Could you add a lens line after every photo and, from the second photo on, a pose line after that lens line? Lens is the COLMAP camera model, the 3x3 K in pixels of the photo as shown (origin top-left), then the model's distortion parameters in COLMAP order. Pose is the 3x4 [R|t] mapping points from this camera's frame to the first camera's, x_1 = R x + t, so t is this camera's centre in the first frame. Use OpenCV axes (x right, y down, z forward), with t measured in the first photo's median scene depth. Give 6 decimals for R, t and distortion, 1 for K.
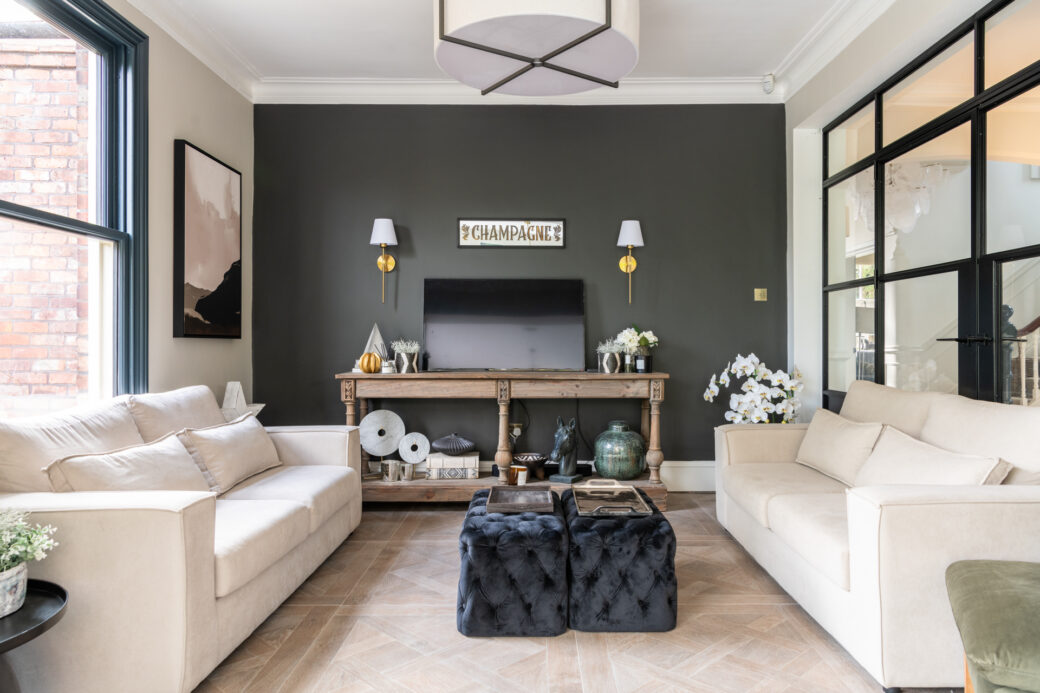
lens RADIAL K [[736.4, 0, 520.0], [0, 736.4, 346.5], [0, 0, 1]] dist [0.003151, 0.001716]
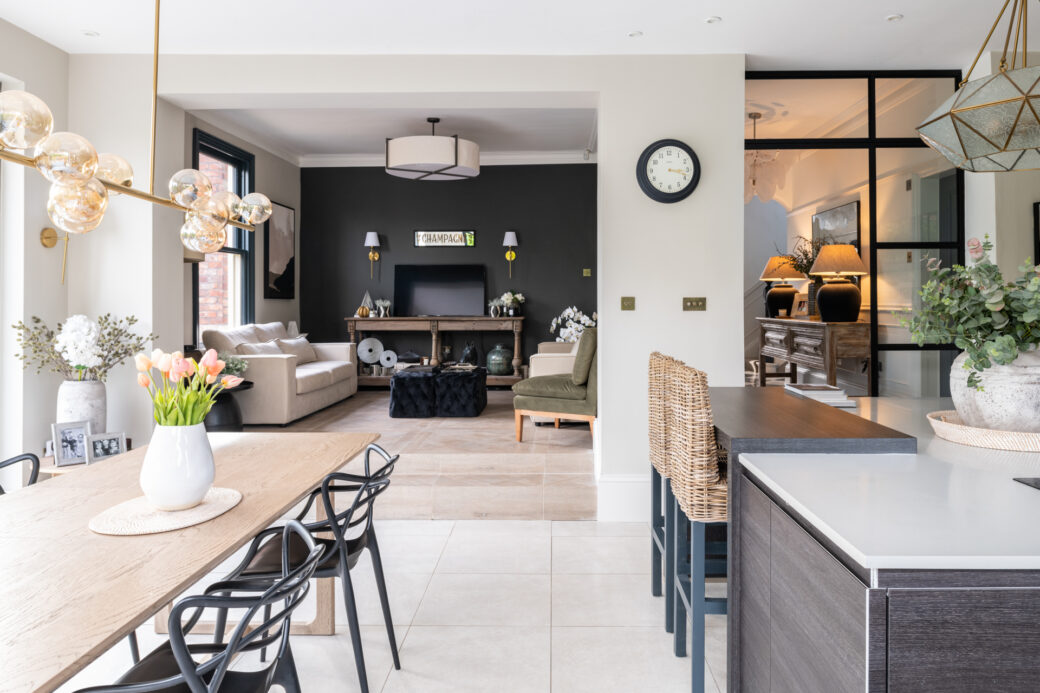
lens RADIAL K [[730.2, 0, 522.3], [0, 730.2, 303.2], [0, 0, 1]] dist [-0.026176, 0.001819]
pose [[0.999609, -0.003067, -0.027807, 0.243792], [0.003026, 0.999994, -0.001531, 0.004748], [0.027811, 0.001446, 0.999612, -0.812479]]
